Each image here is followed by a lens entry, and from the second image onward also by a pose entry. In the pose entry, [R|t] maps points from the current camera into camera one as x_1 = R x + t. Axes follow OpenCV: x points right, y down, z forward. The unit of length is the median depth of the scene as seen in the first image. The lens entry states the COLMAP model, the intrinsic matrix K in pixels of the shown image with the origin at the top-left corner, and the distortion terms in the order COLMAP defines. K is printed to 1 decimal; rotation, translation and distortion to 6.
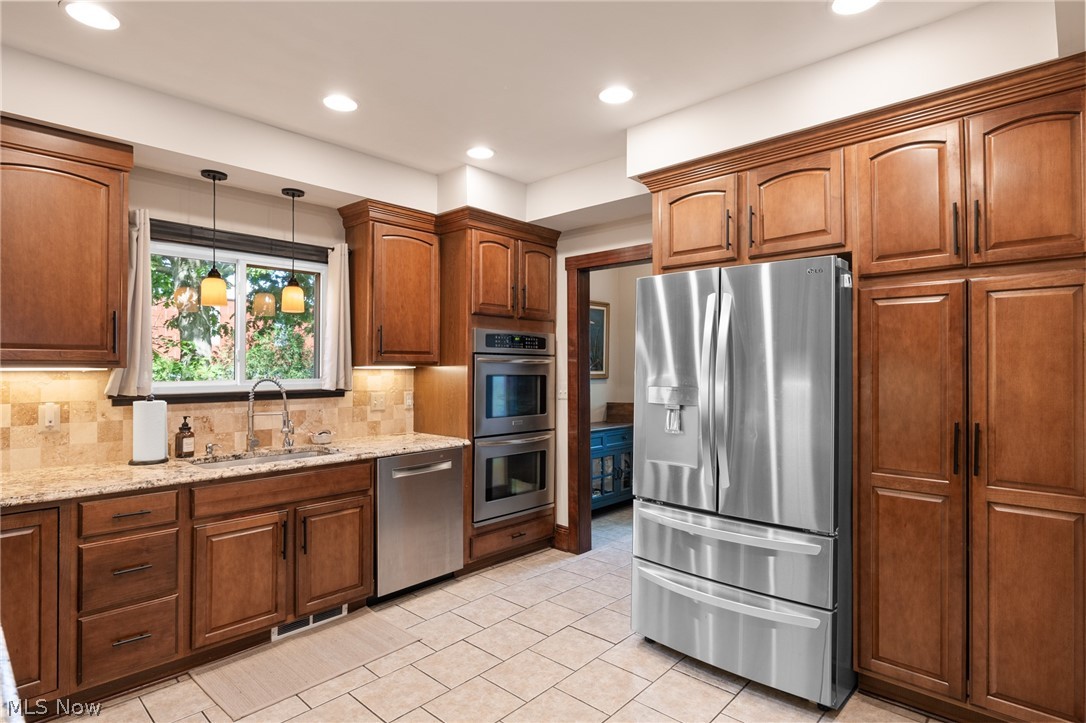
lens RADIAL K [[570.9, 0, 543.9], [0, 570.9, 361.0], [0, 0, 1]] dist [0.003872, 0.002474]
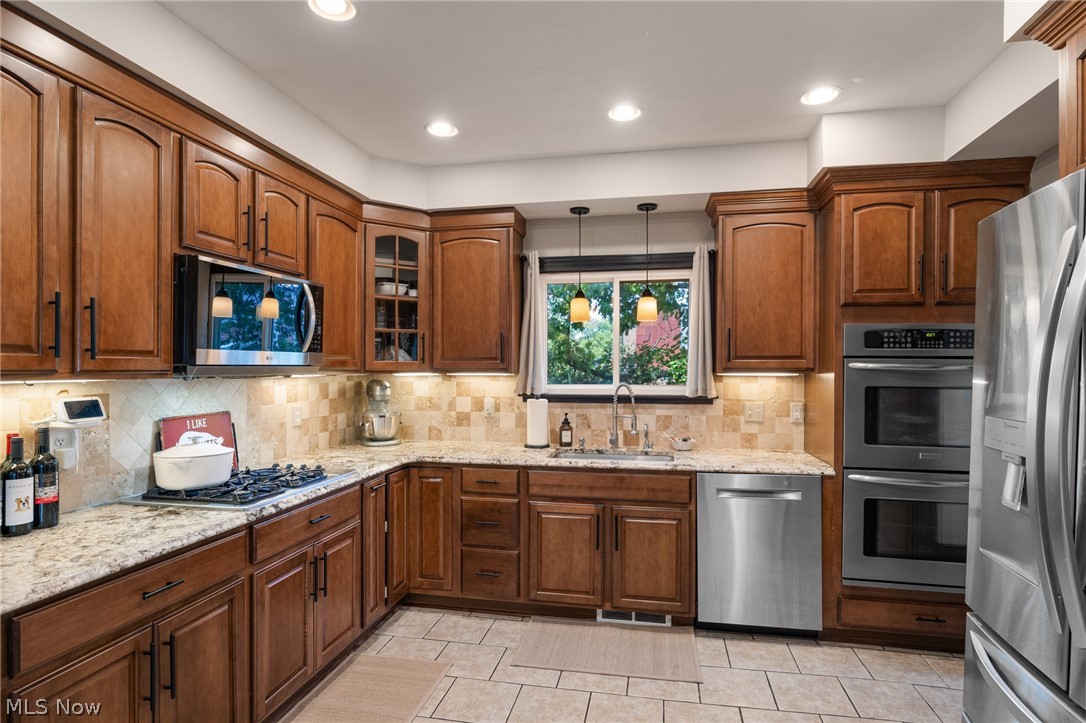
lens RADIAL K [[570.9, 0, 547.0], [0, 570.9, 368.3], [0, 0, 1]] dist [0.003872, 0.002474]
pose [[0.528553, 0.001162, -0.848900, 0.354897], [0.005760, 0.999971, 0.004955, -0.005091], [0.848881, -0.007509, 0.528531, 0.288475]]
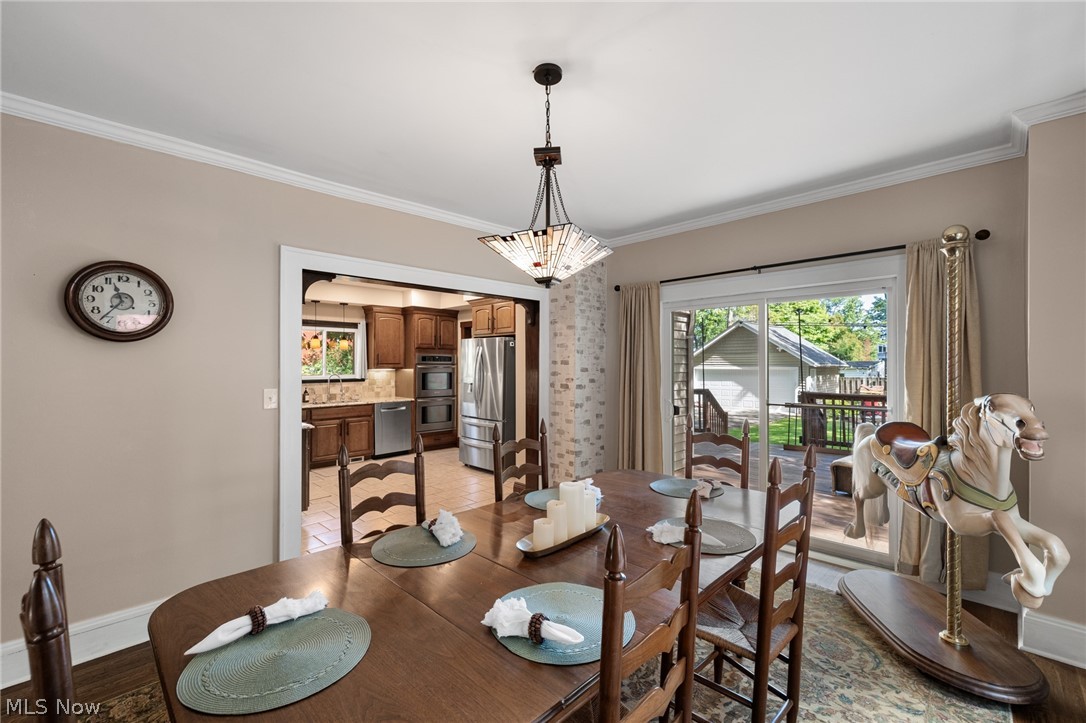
lens RADIAL K [[457.4, 0, 542.8], [0, 457.4, 360.8], [0, 0, 1]] dist [-0.001740, -0.000192]
pose [[0.999822, -0.002384, -0.018712, 0.522246], [0.002488, 0.999982, 0.005523, -0.040951], [0.018698, -0.005569, 0.999810, -1.102062]]
